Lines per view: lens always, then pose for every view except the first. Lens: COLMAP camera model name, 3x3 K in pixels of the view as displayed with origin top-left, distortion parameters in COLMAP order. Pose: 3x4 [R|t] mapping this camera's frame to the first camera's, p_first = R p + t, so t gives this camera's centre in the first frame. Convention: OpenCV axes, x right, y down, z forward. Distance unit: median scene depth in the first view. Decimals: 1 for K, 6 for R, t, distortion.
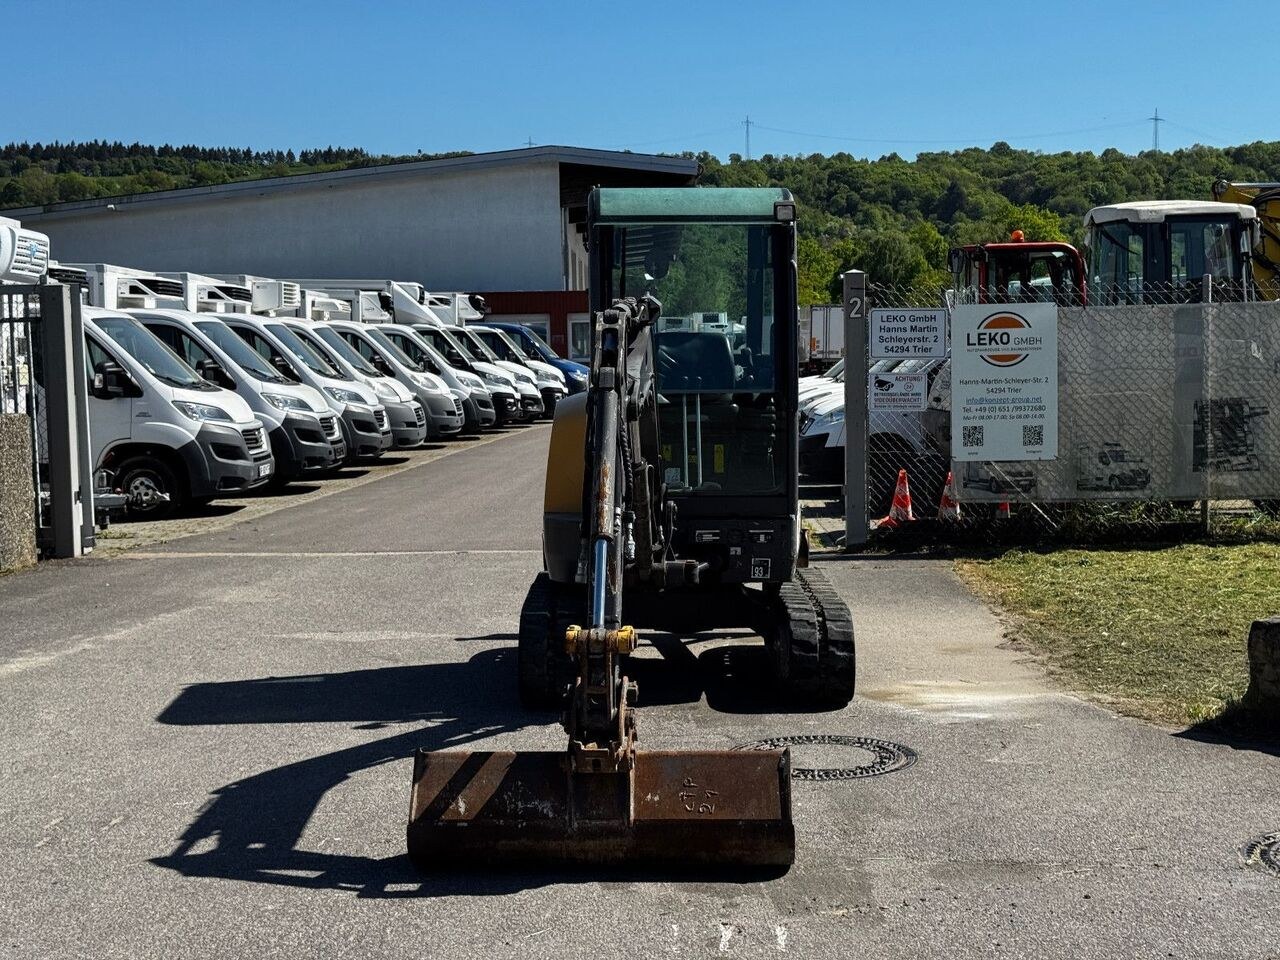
lens RADIAL K [[1798.7, 0, 640.0], [0, 1798.7, 480.0], [0, 0, 1]] dist [0.150900, -0.114336]
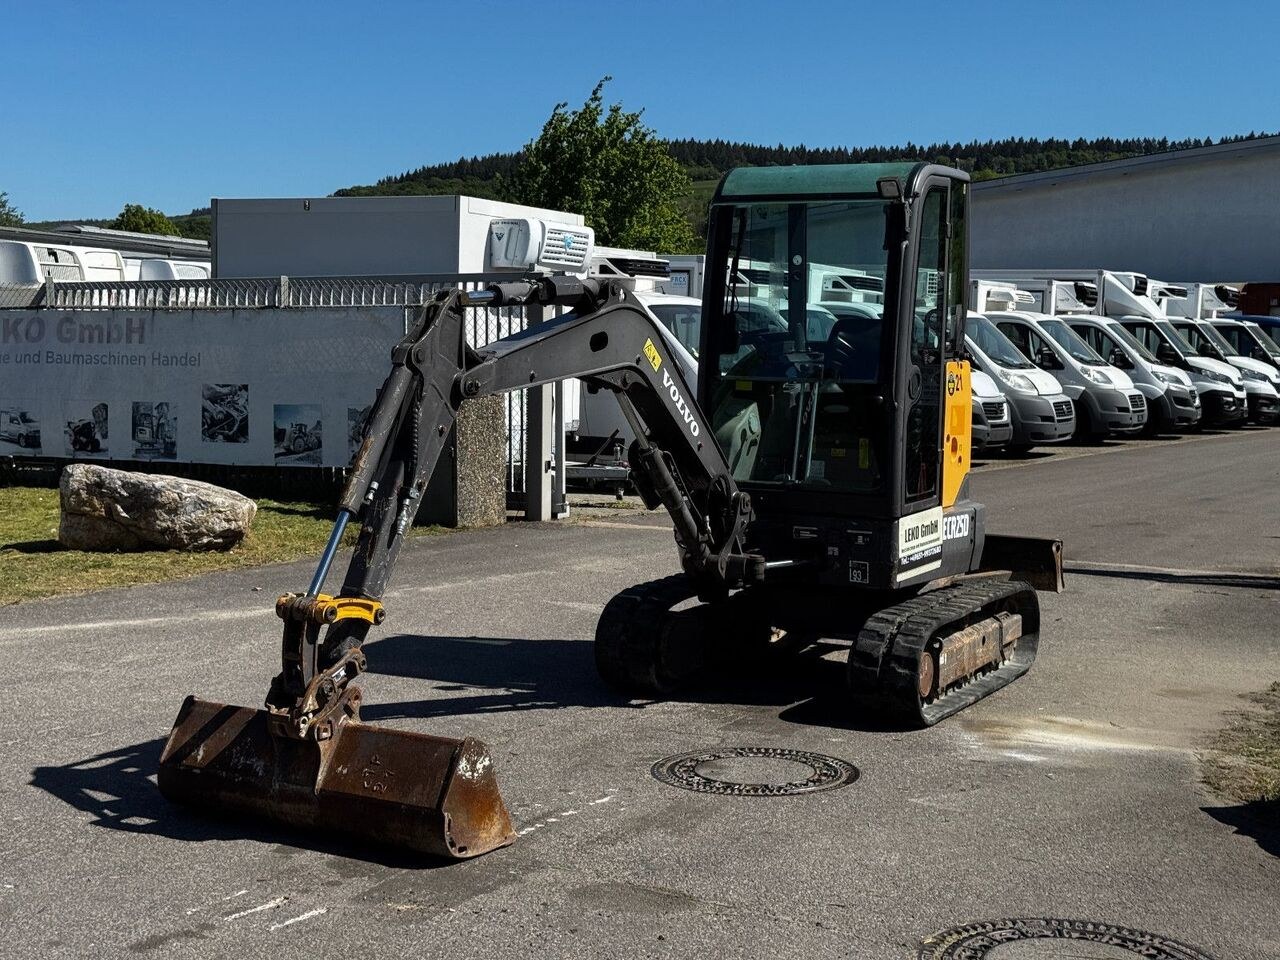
lens RADIAL K [[1793.4, 0, 615.2], [0, 1793.4, 477.0], [0, 0, 1]] dist [0.146064, -0.142880]
pose [[0.875142, 0.059991, -0.480132, 0.416283], [-0.058858, 0.998114, 0.017430, -0.009086], [0.480272, 0.013006, 0.877023, 0.128924]]
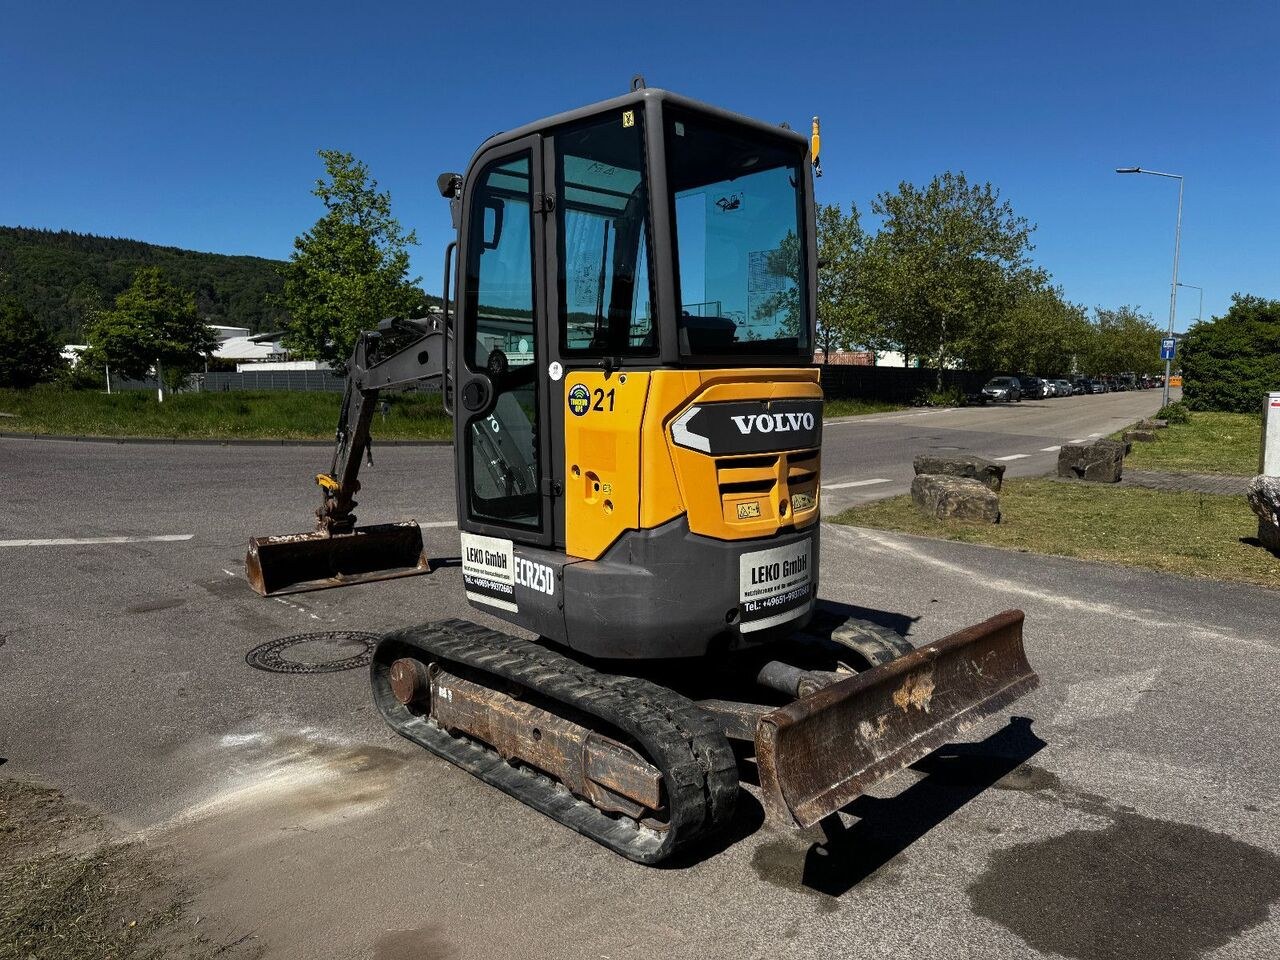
lens RADIAL K [[889.4, 0, 643.8], [0, 889.4, 481.9], [0, 0, 1]] dist [0.084642, -0.099334]
pose [[-0.710488, 0.096081, -0.697119, 0.341820], [-0.044271, 0.982570, 0.180543, -0.092165], [0.702315, 0.159136, -0.693851, 1.422505]]
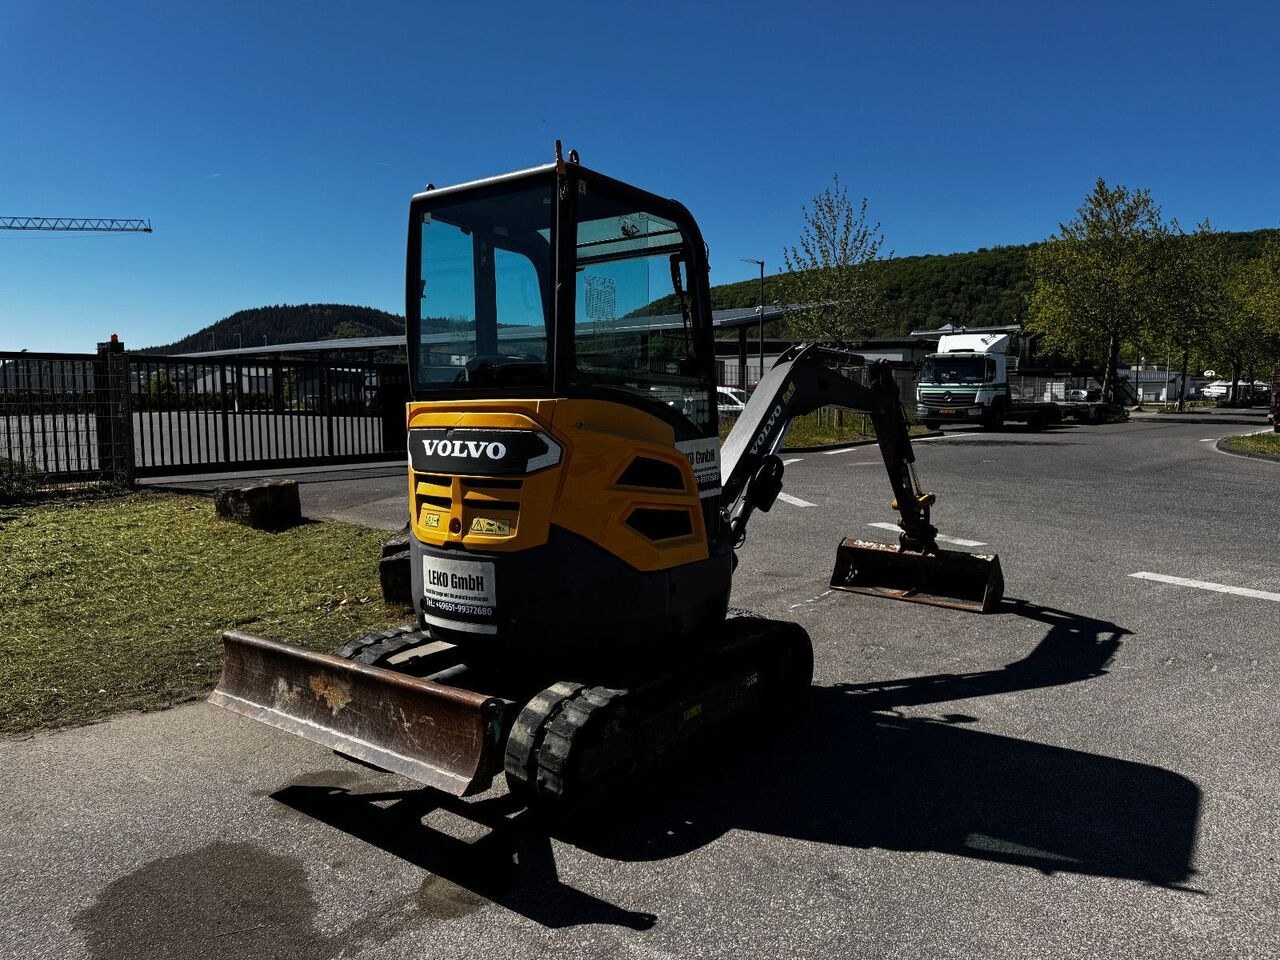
lens RADIAL K [[898.1, 0, 638.6], [0, 898.1, 472.0], [0, 0, 1]] dist [0.067055, -0.085215]
pose [[-0.790990, -0.027630, 0.611205, -0.316451], [0.068128, 0.988790, 0.132867, -0.090910], [-0.608024, 0.146736, -0.780240, 1.479933]]
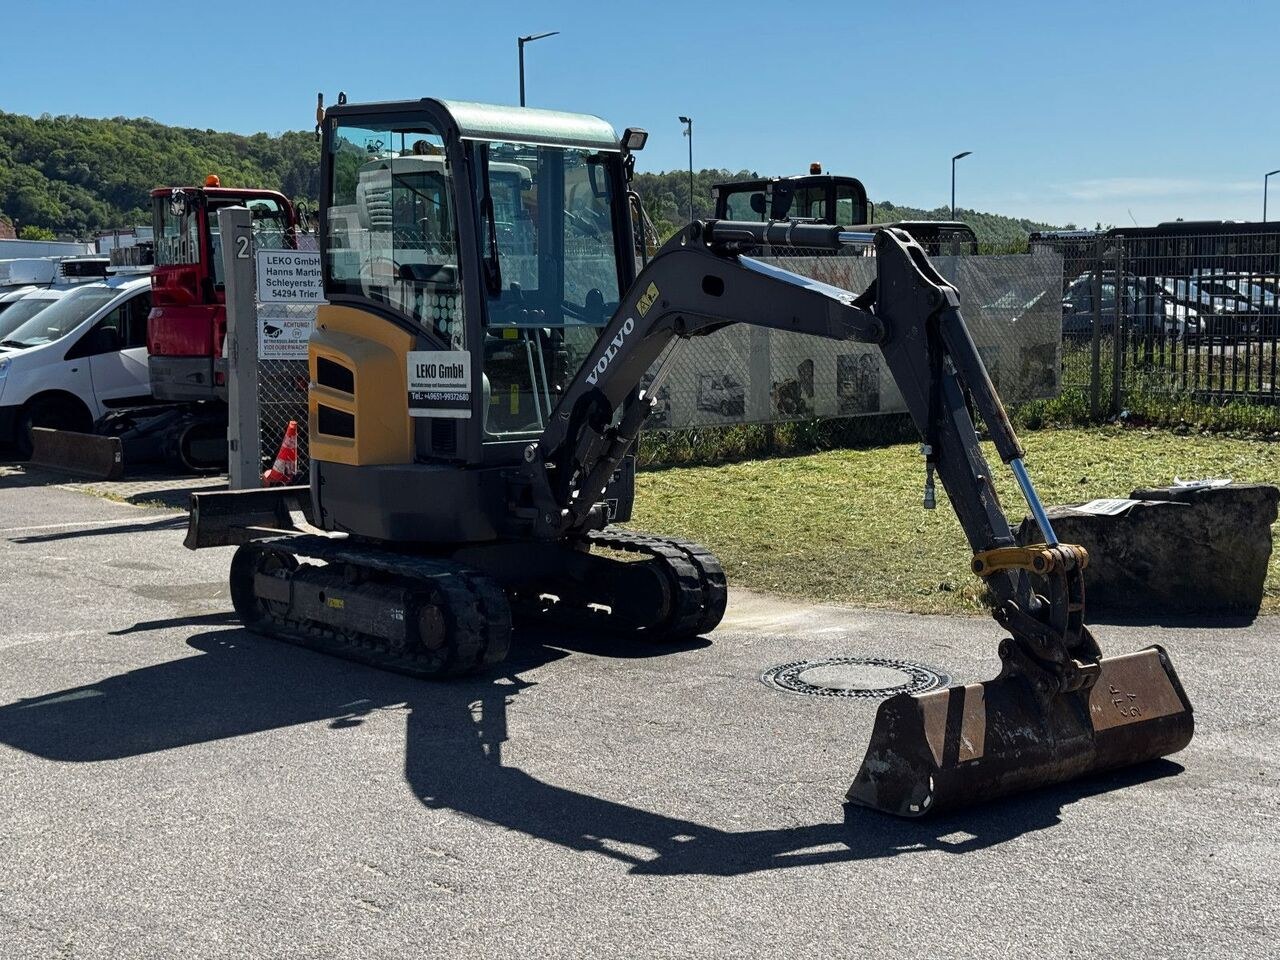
lens RADIAL K [[1798.7, 0, 640.0], [0, 1798.7, 480.0], [0, 0, 1]] dist [0.150900, -0.114336]
pose [[0.751490, -0.056727, 0.657302, -0.576891], [0.044708, 0.998385, 0.035048, 0.000391], [-0.658228, 0.003049, 0.752812, 0.271687]]
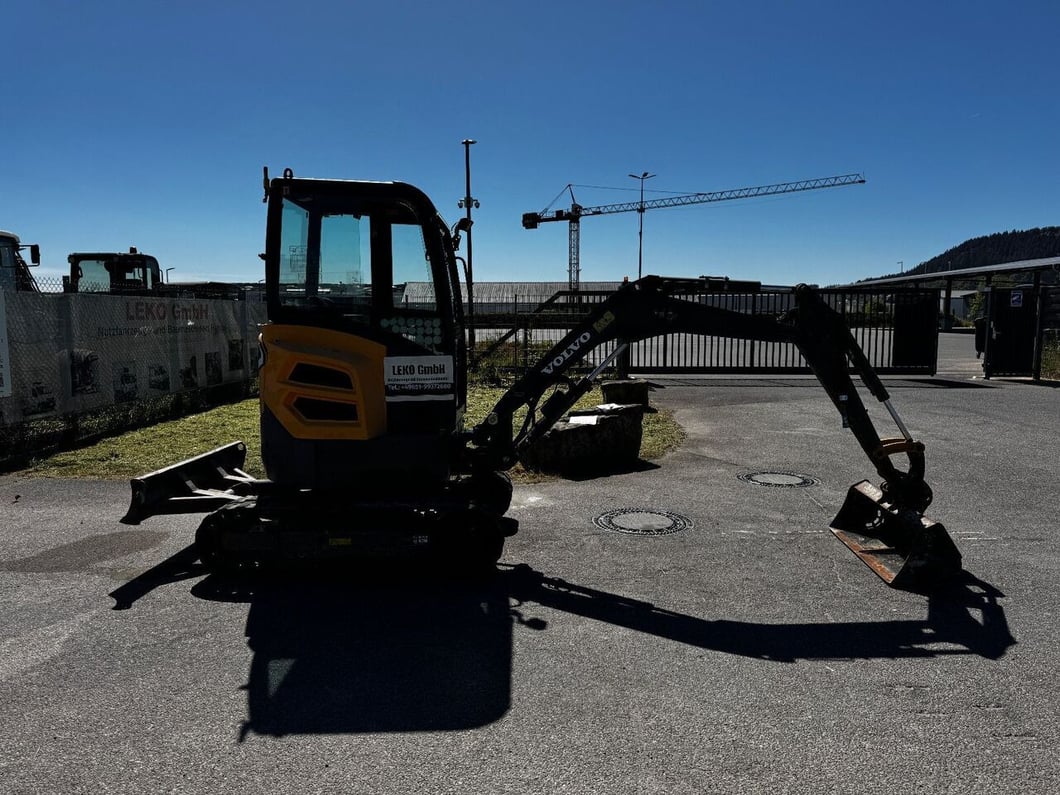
lens RADIAL K [[746.3, 0, 527.6], [0, 746.3, 399.4], [0, 0, 1]] dist [0.084296, -0.110413]
pose [[0.020090, -0.089223, 0.995809, -0.606261], [0.076729, 0.993210, 0.087442, -0.049785], [-0.996850, 0.074651, 0.026799, 0.958899]]
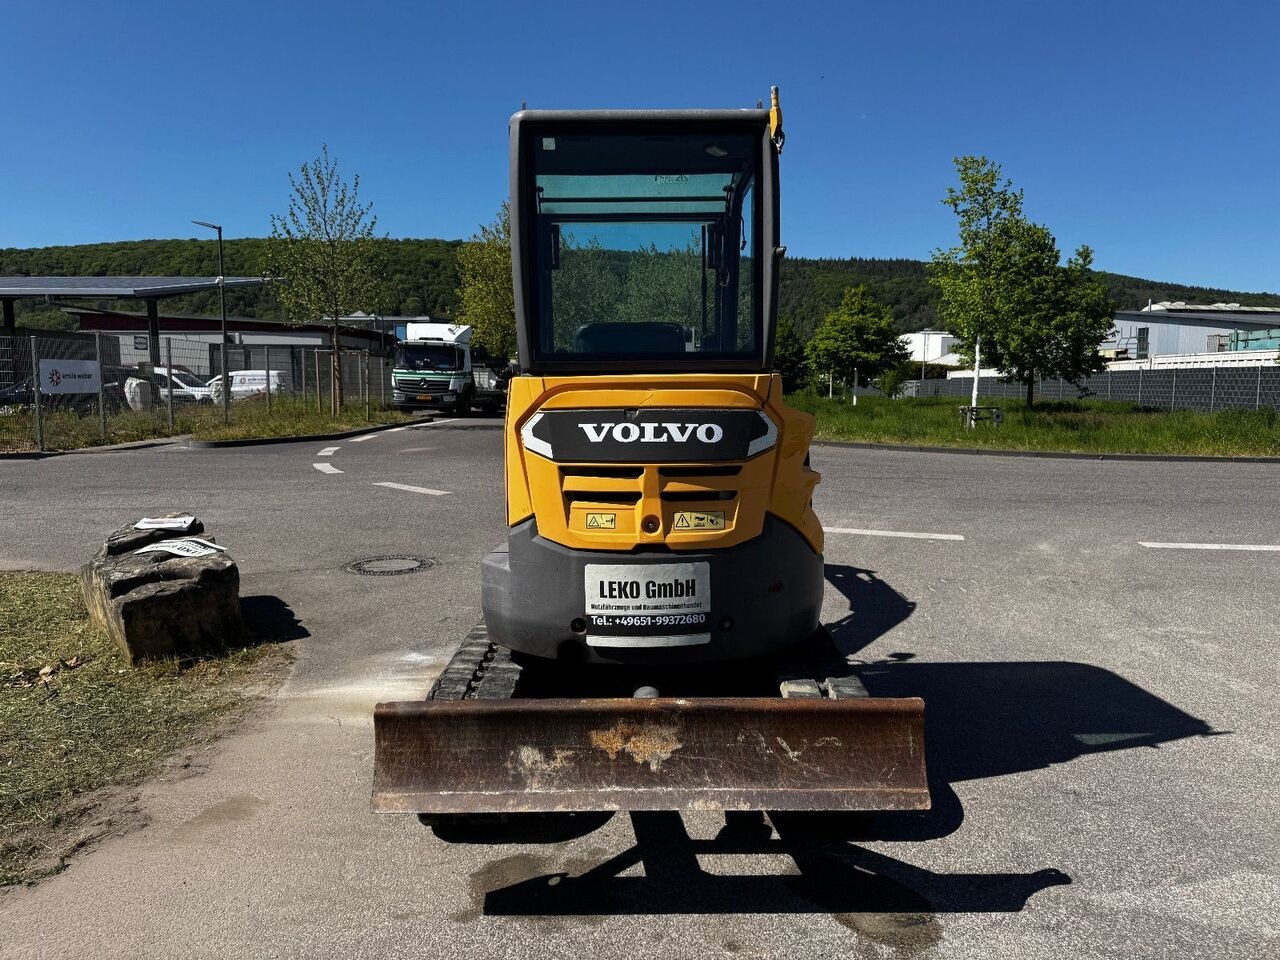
lens RADIAL K [[889.4, 0, 643.8], [0, 889.4, 481.9], [0, 0, 1]] dist [0.084642, -0.099334]
pose [[-0.999904, 0.013787, -0.001006, 0.026737], [0.013359, 0.982438, 0.186110, -0.097957], [0.003554, 0.186078, -0.982528, 1.552157]]
